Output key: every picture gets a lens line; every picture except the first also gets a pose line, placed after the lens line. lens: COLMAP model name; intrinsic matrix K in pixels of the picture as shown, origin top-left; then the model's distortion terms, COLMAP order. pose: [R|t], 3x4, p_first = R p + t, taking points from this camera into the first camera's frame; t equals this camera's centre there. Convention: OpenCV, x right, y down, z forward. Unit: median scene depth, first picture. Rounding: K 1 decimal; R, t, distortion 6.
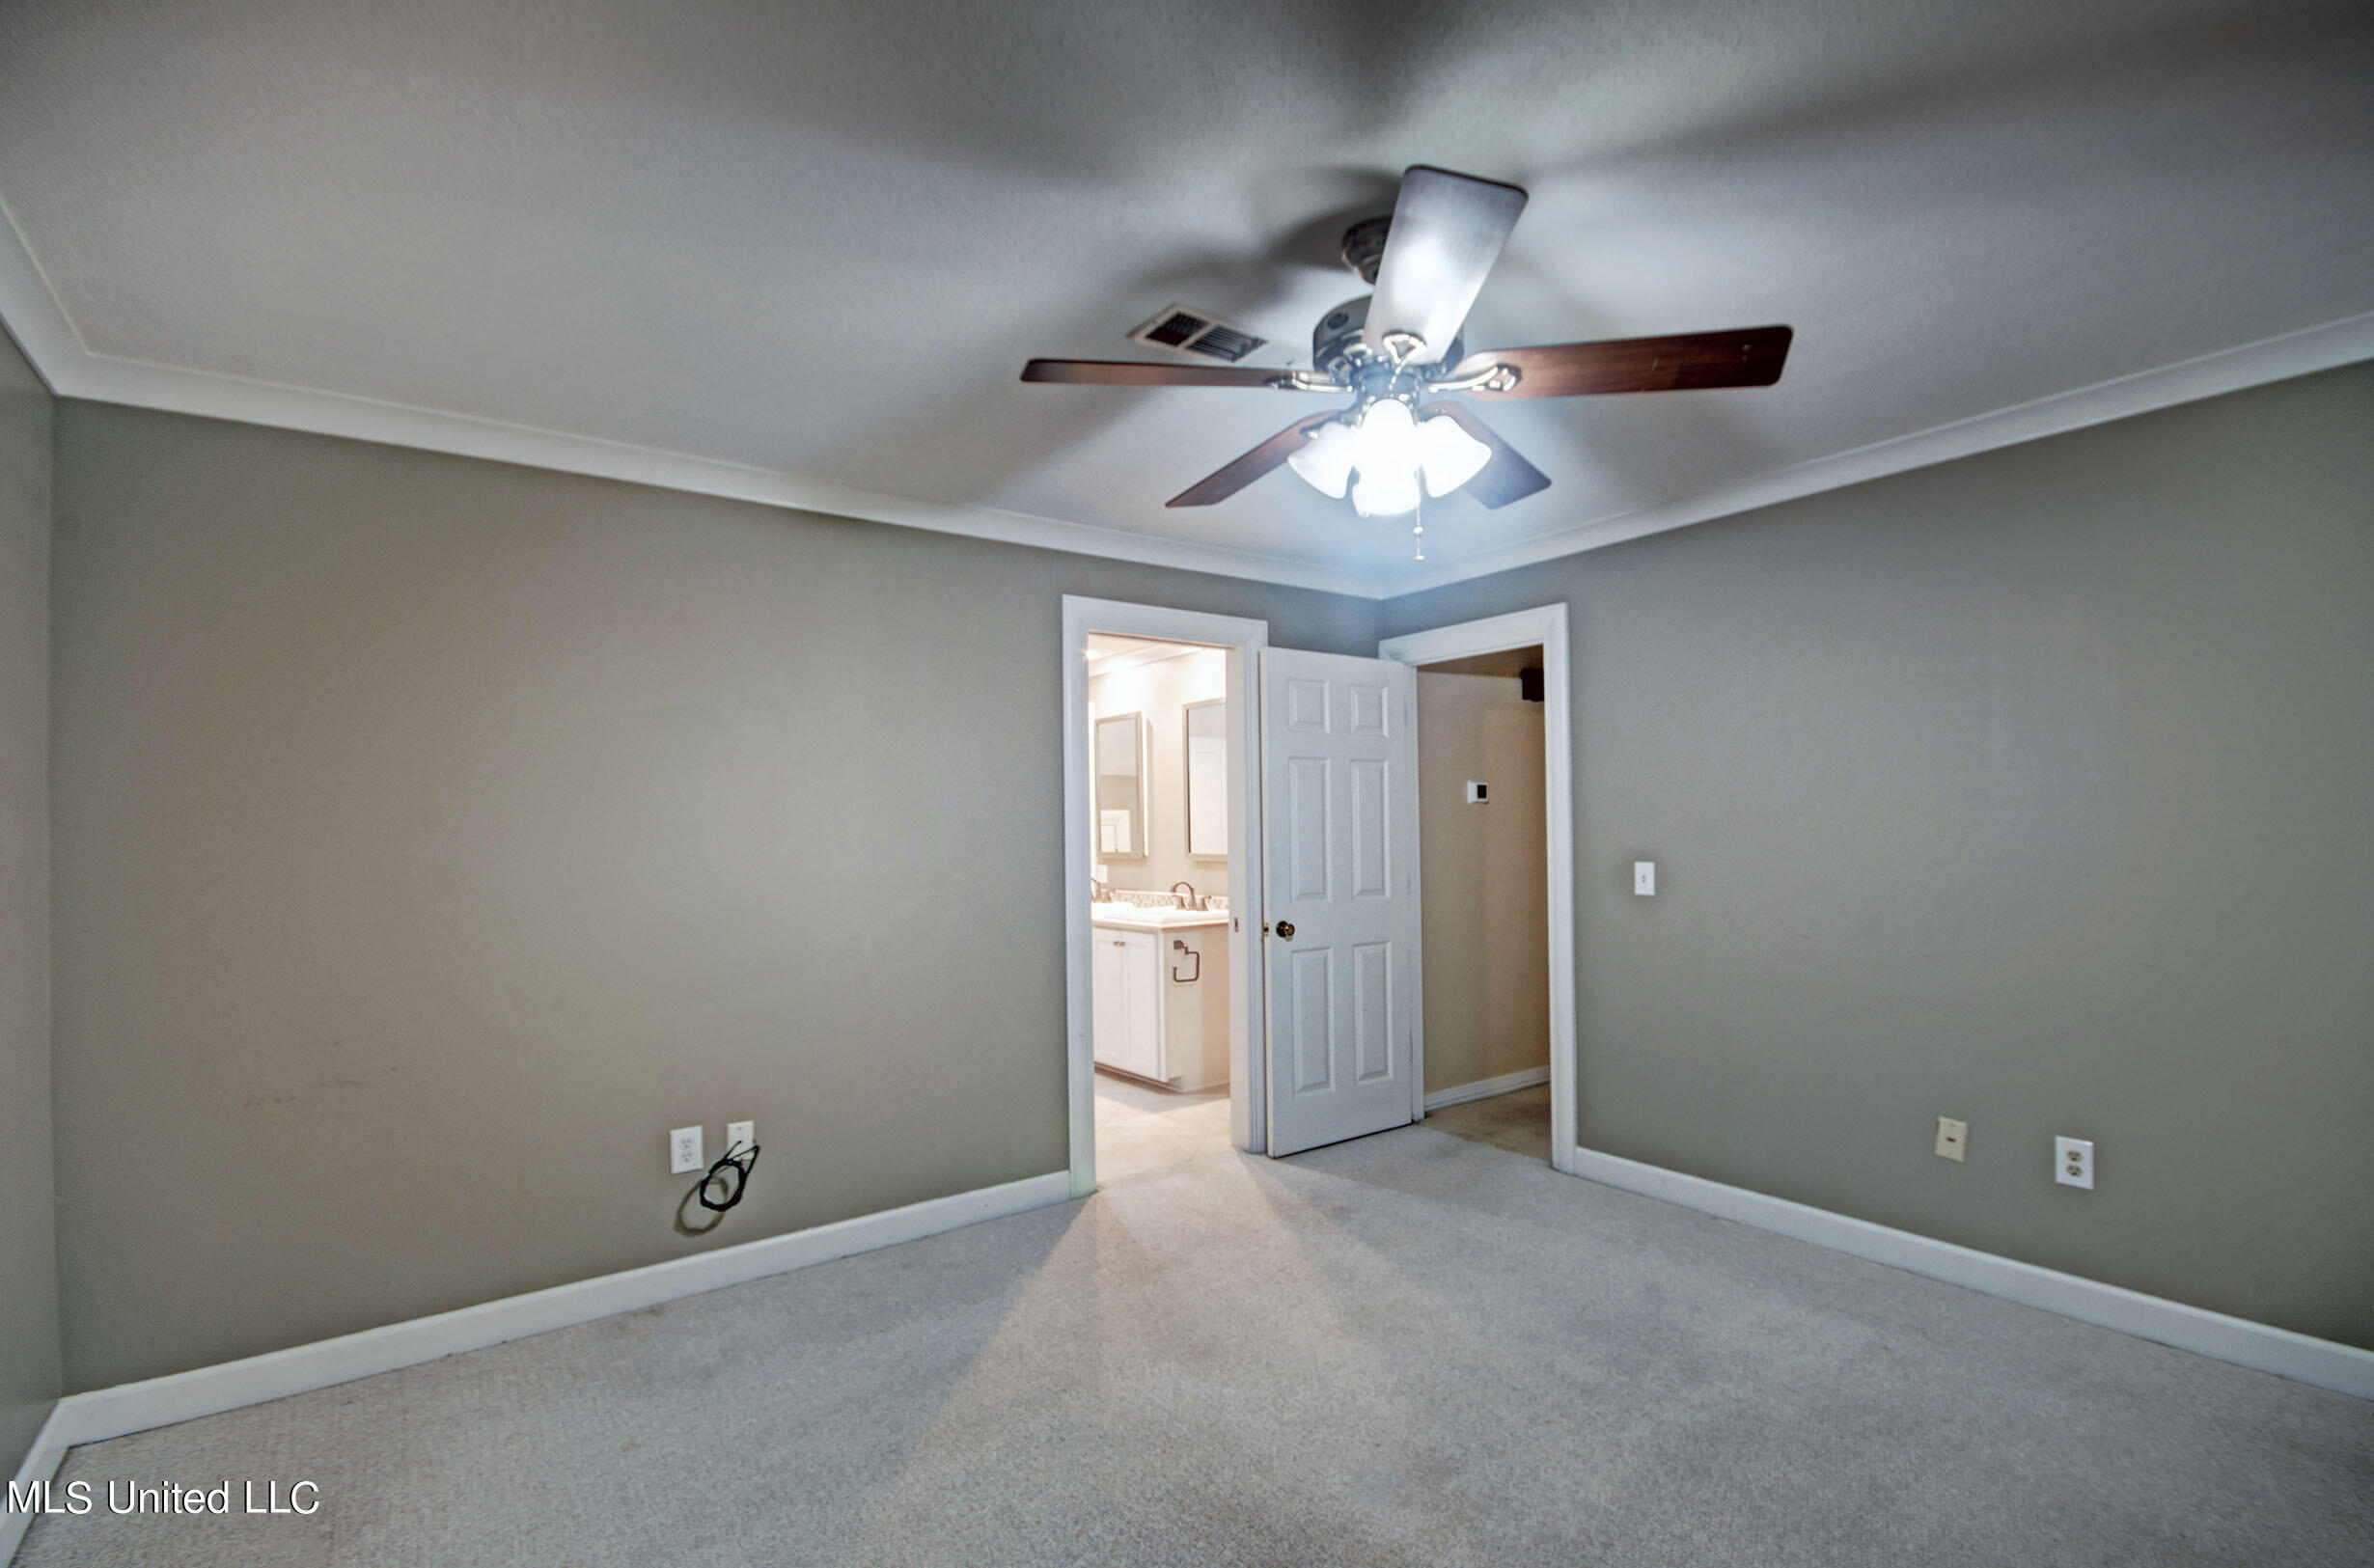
lens RADIAL K [[1050.6, 0, 1185.3], [0, 1050.6, 805.1], [0, 0, 1]] dist [0.009338, -0.014394]
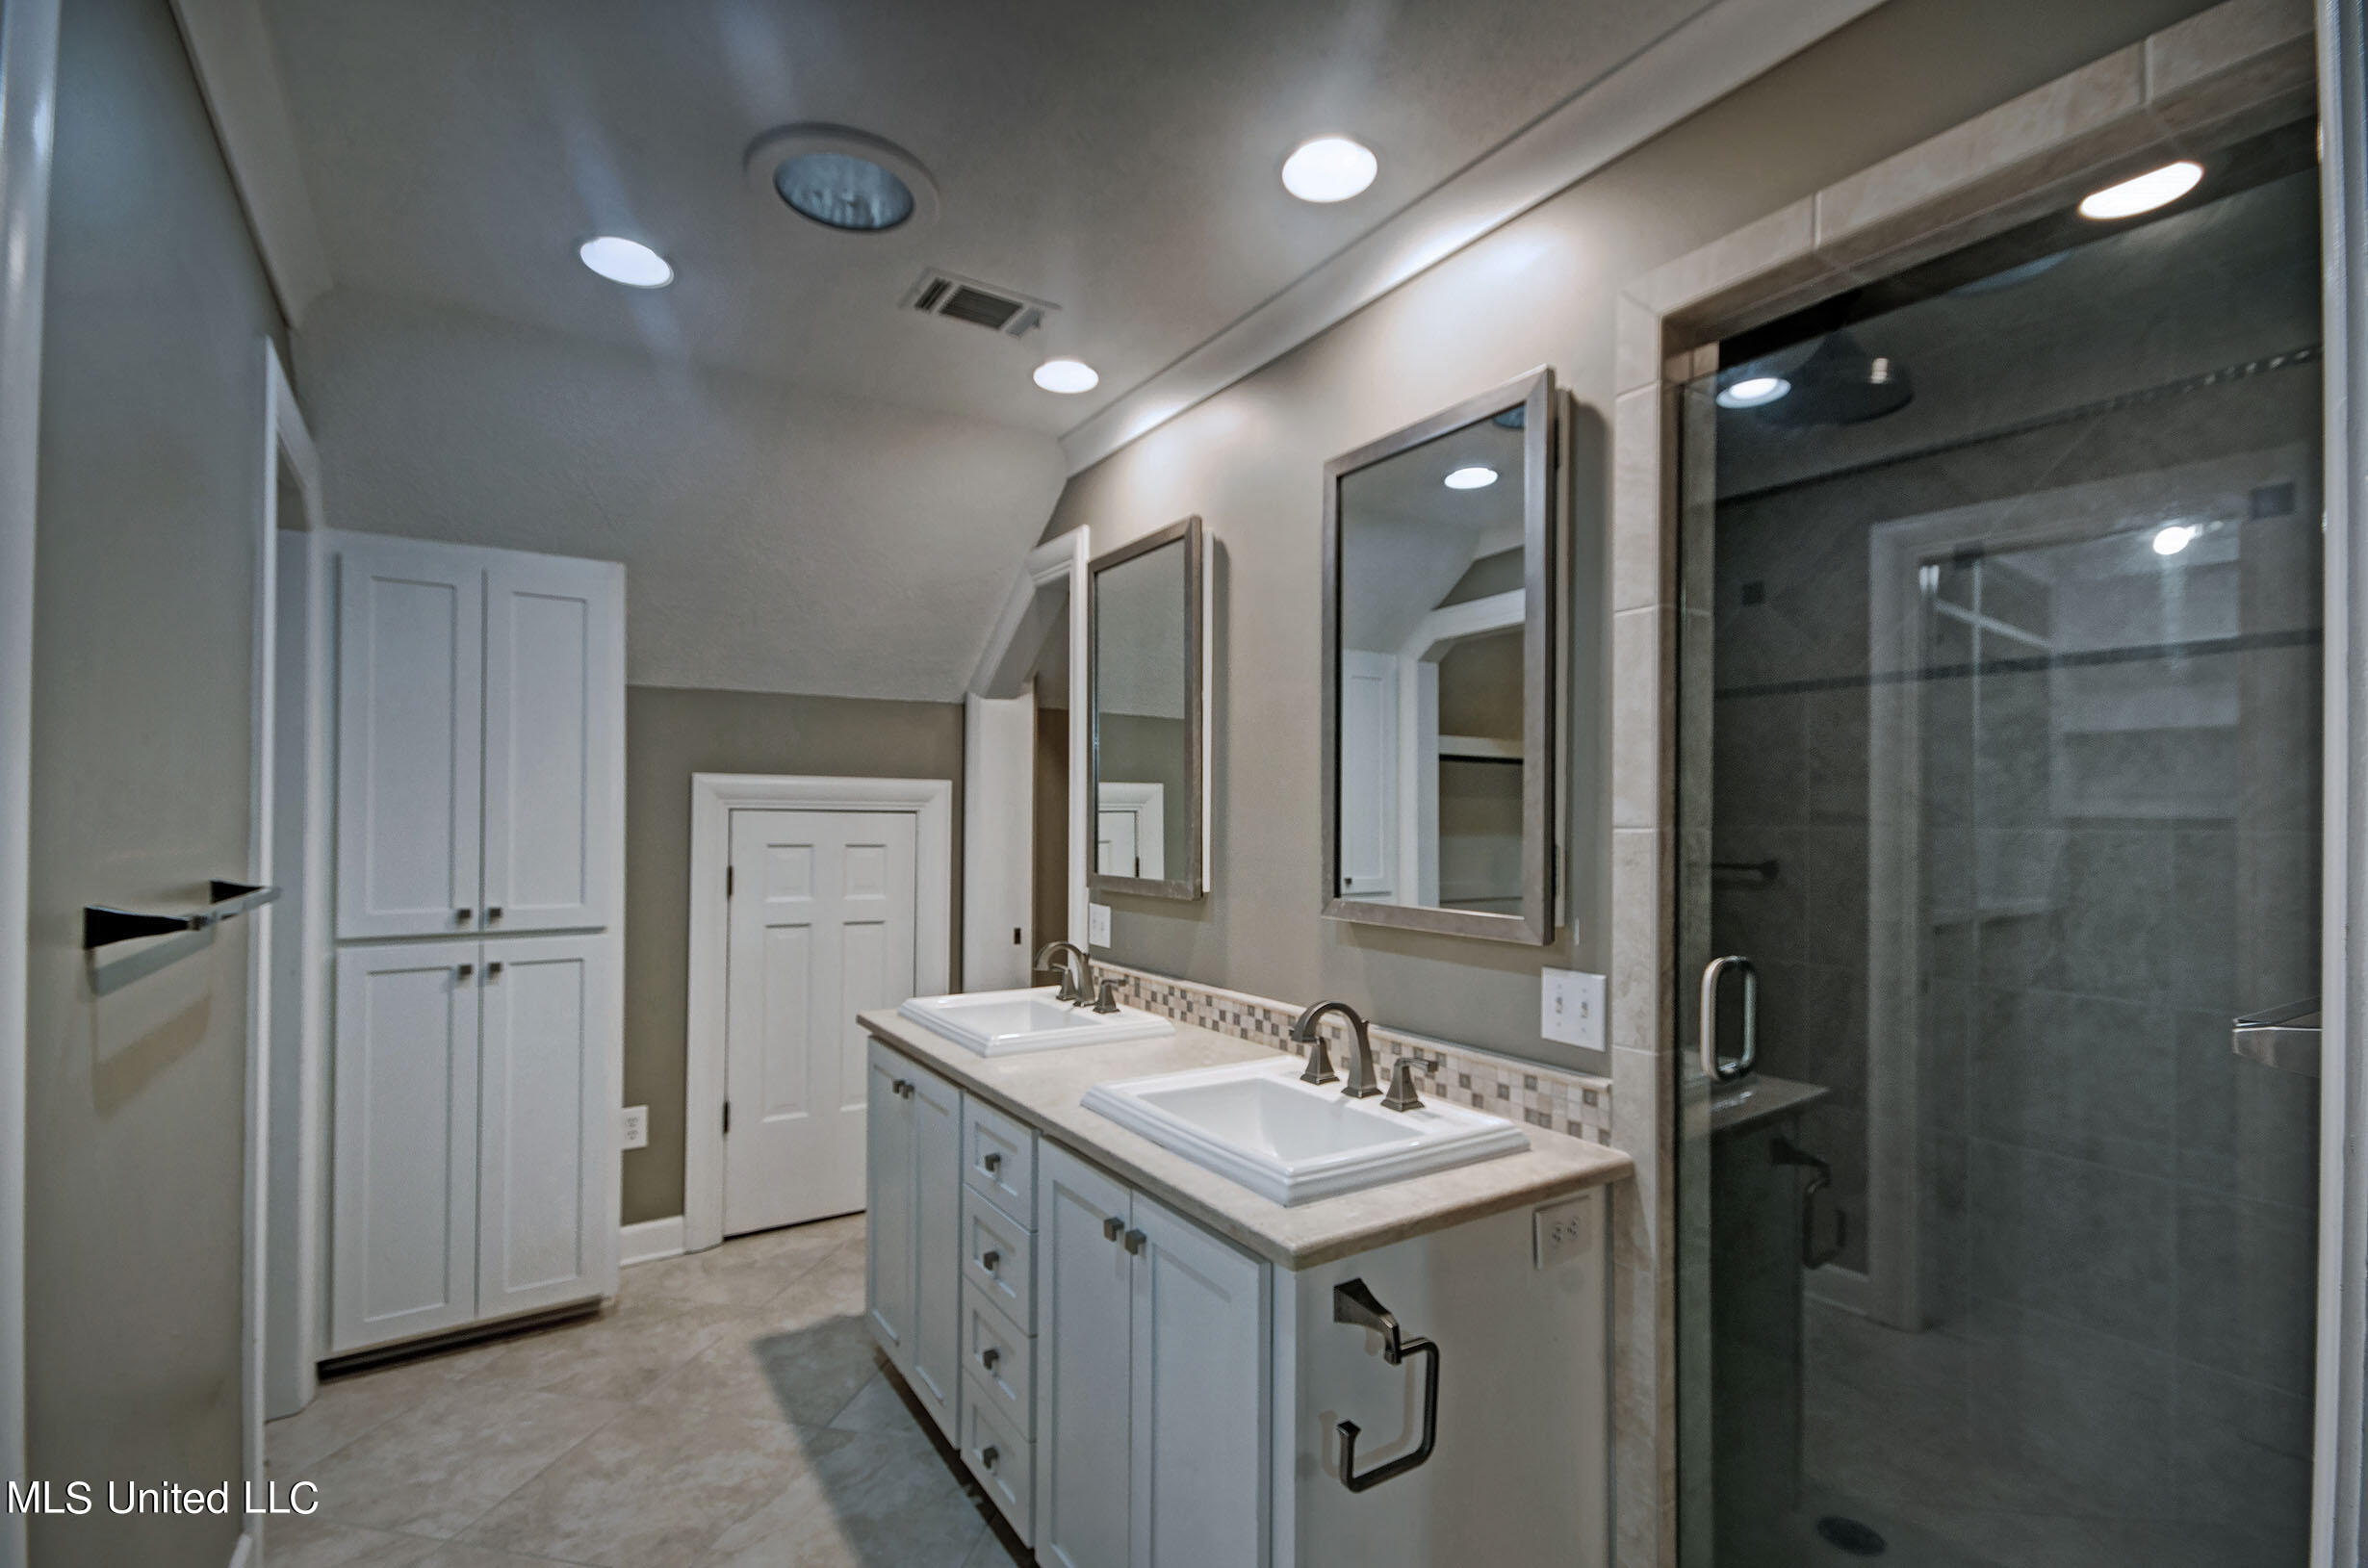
lens RADIAL K [[1075.0, 0, 1184.0], [0, 1075.0, 784.0], [0, 0, 1]] dist [0.000030, -0.000002]
pose [[0.999311, 0.018843, -0.031982, -0.033393], [-0.018966, 0.999814, -0.003550, 0.008809], [0.031909, 0.004154, 0.999482, 0.601091]]
